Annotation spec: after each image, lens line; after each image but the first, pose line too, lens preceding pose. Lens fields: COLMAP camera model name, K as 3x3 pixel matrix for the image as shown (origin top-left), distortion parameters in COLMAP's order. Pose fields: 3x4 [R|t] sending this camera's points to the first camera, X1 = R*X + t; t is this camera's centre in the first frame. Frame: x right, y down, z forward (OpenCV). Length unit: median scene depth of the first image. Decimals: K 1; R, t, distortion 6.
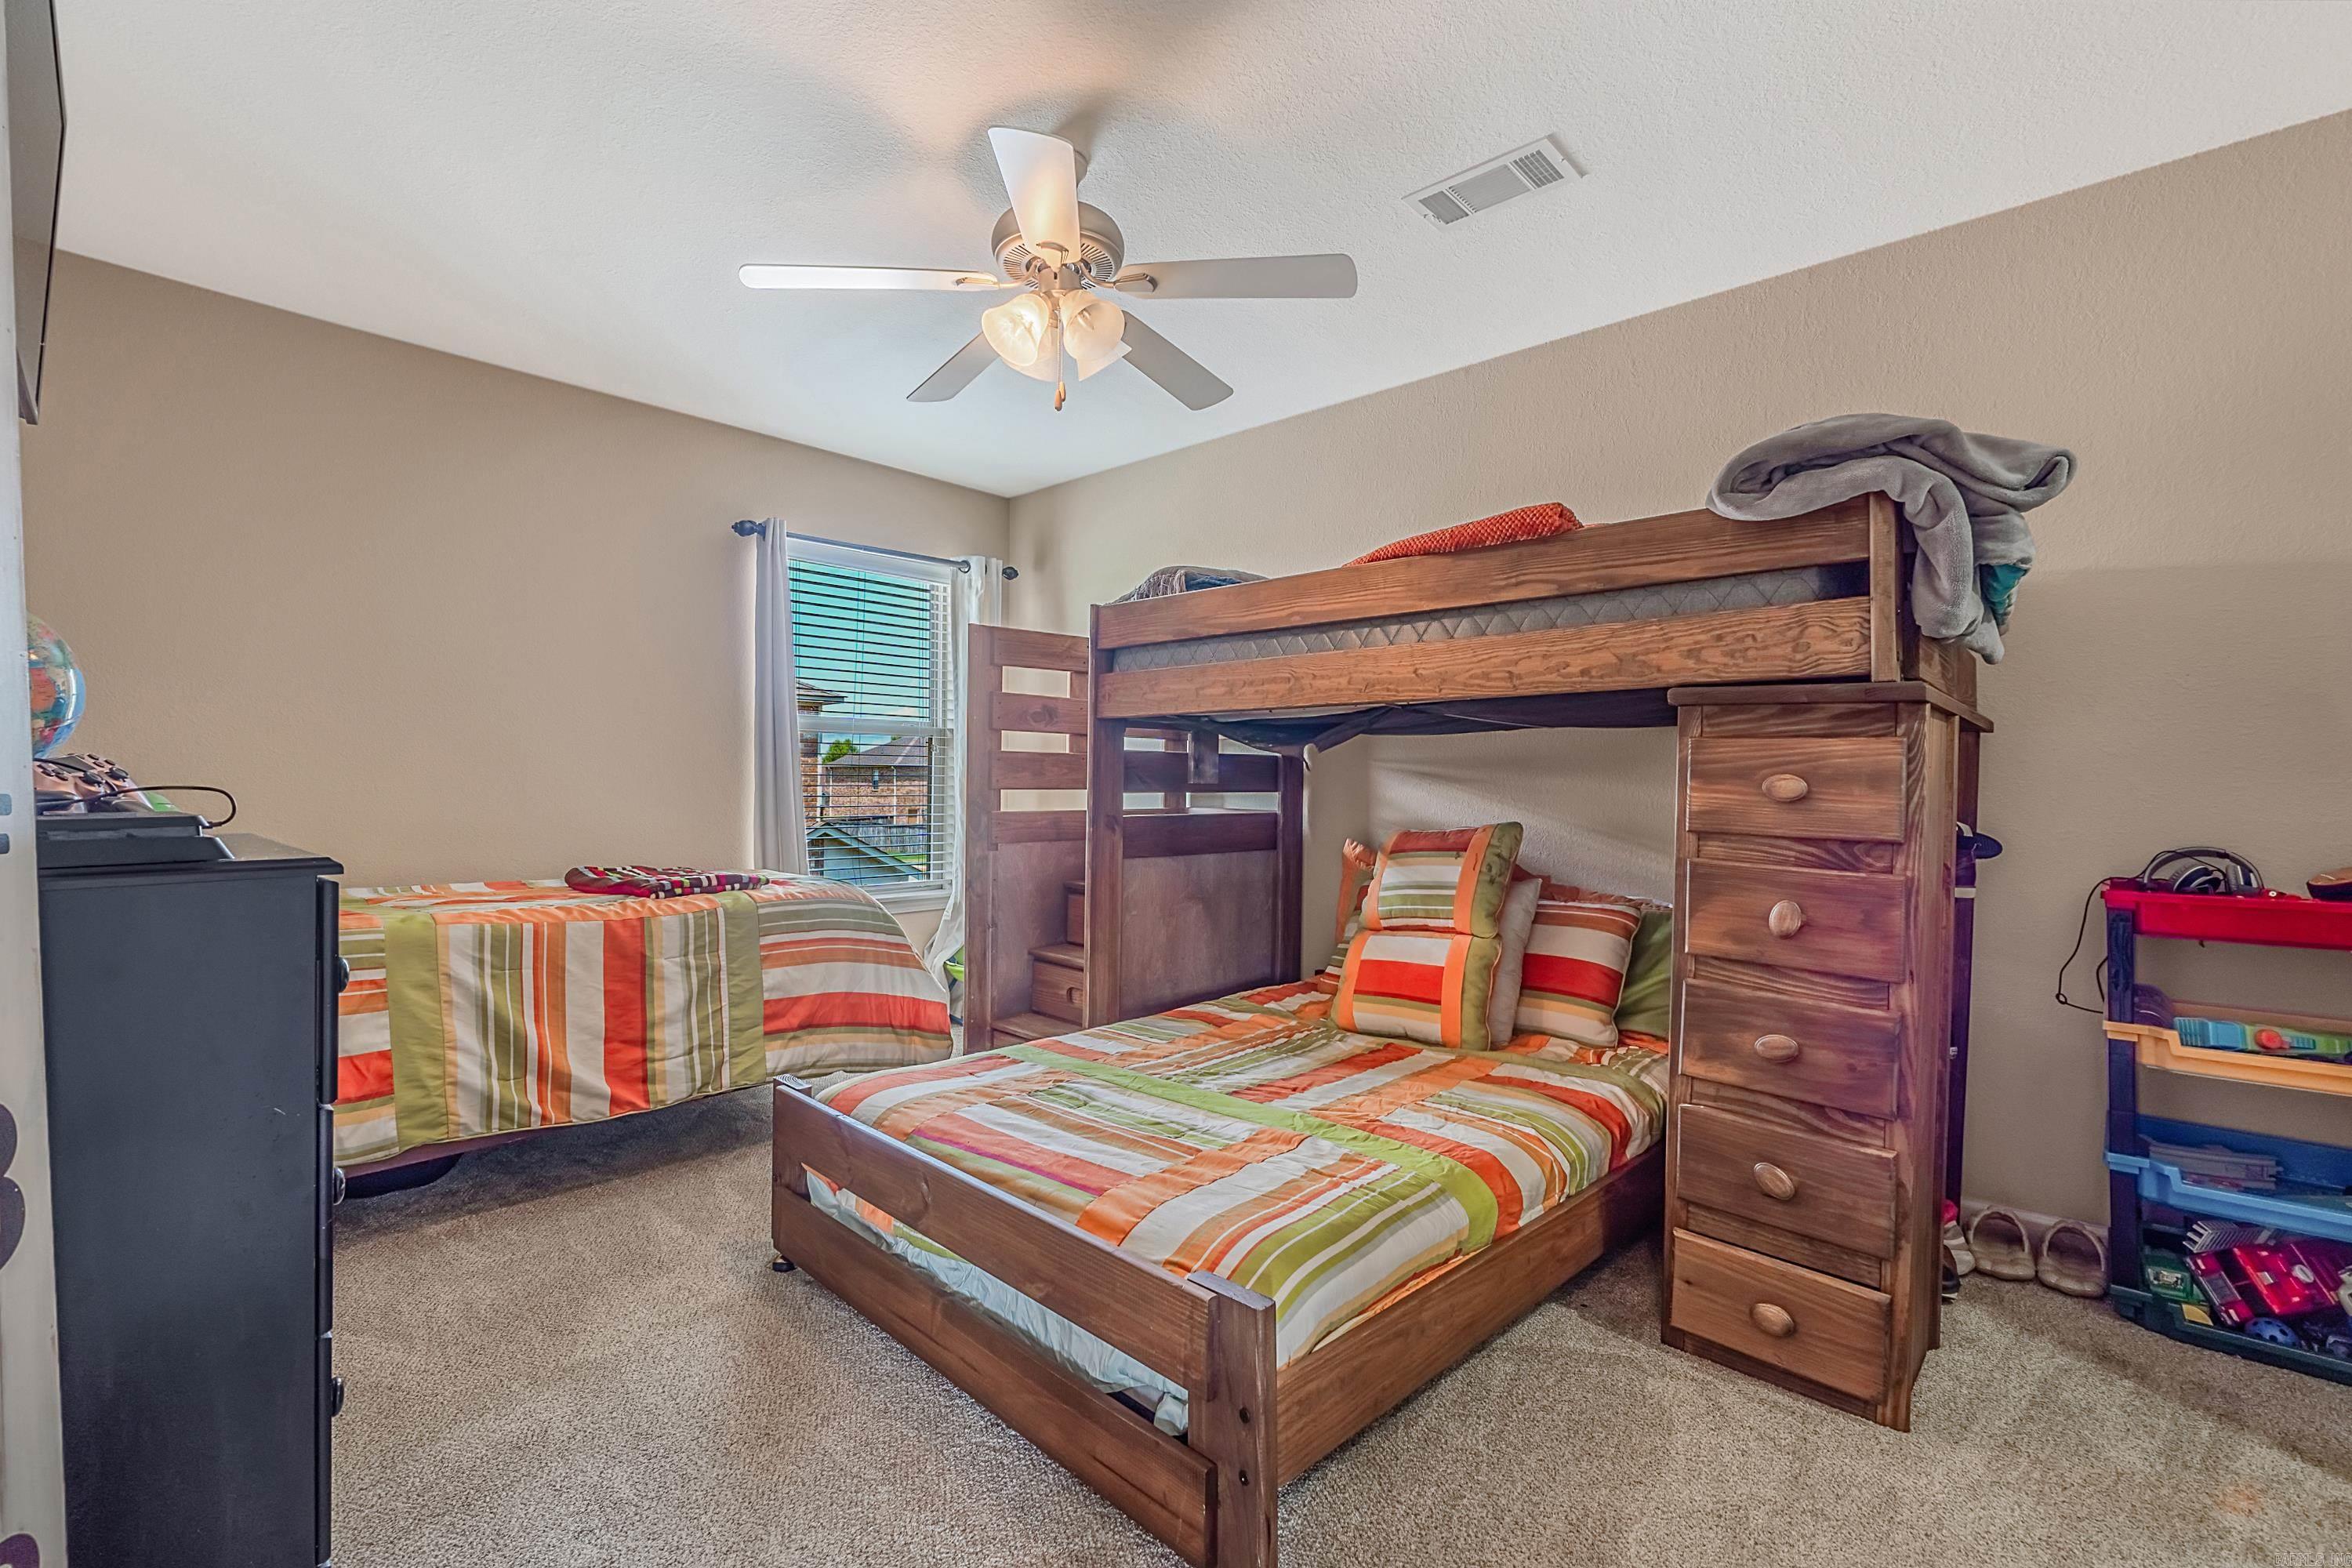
lens RADIAL K [[1063.0, 0, 1176.0], [0, 1063.0, 784.0], [0, 0, 1]] dist [-0.000124, -0.000027]
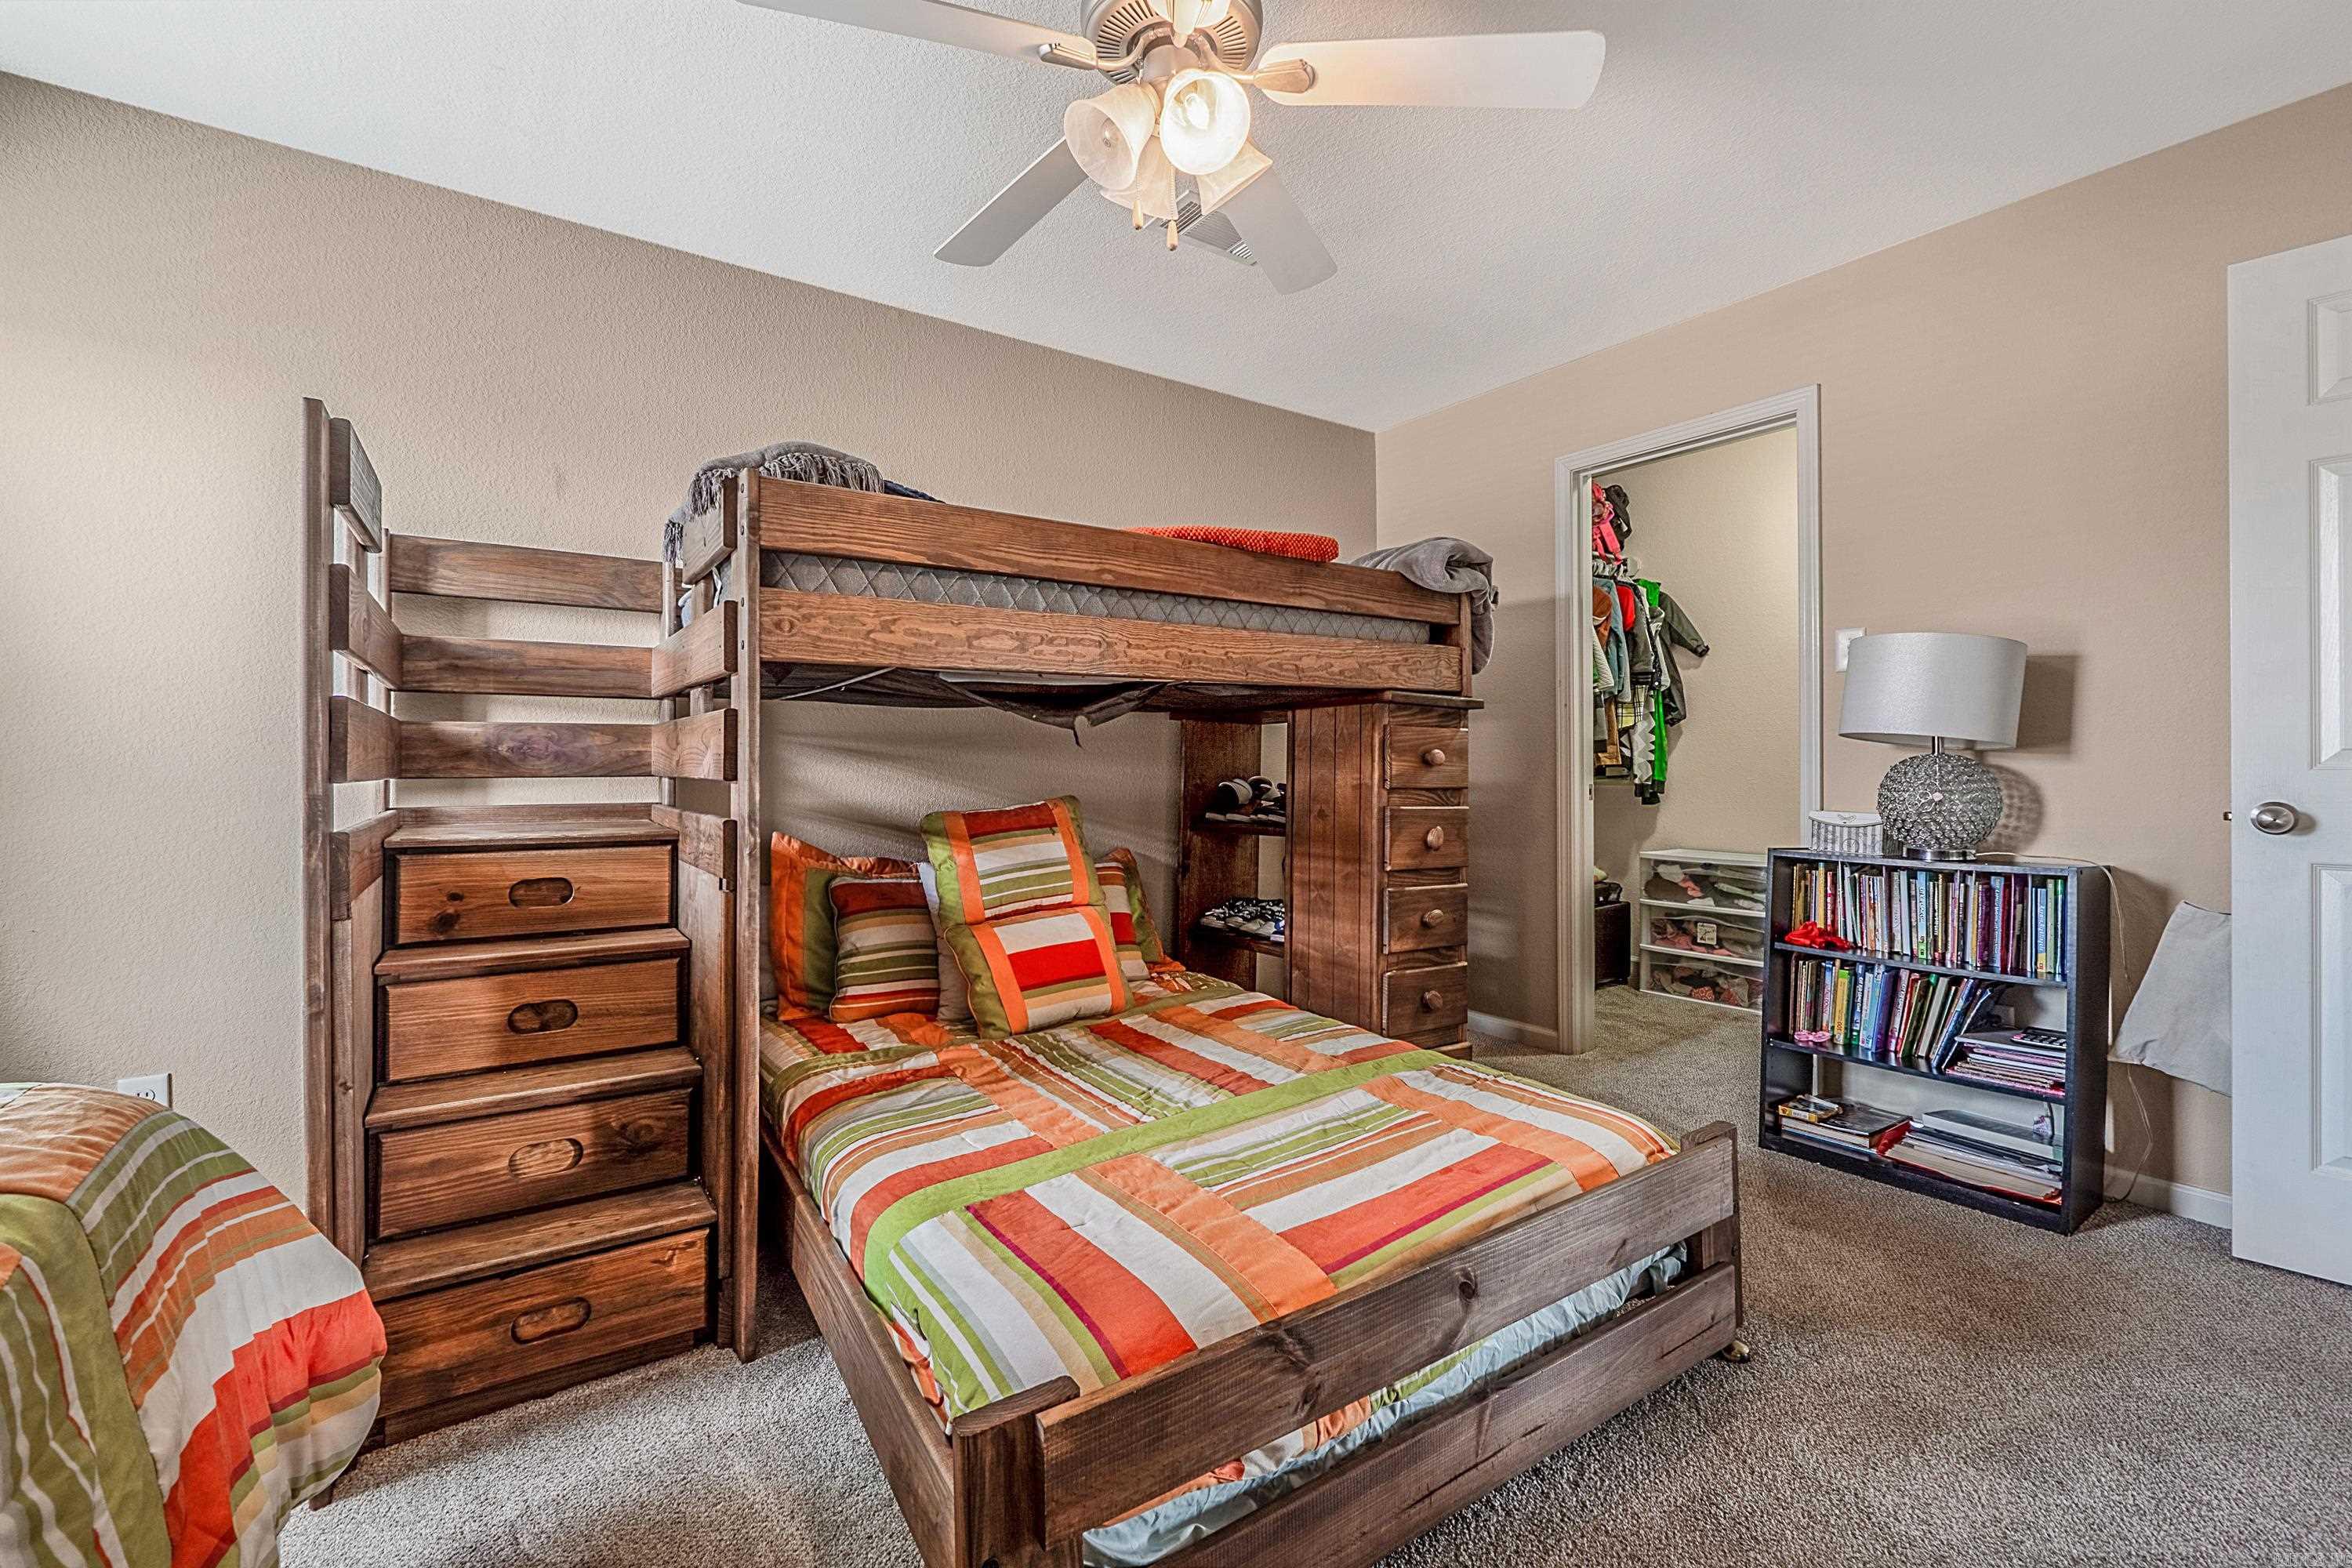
lens RADIAL K [[1007.3, 0, 1182.3], [0, 1007.3, 785.2], [0, 0, 1]] dist [-0.003296, -0.000677]
pose [[0.180557, -0.033574, 0.982991, -0.784237], [0.010364, 0.999427, 0.032232, -0.006639], [-0.983510, 0.004368, 0.180801, 0.855180]]
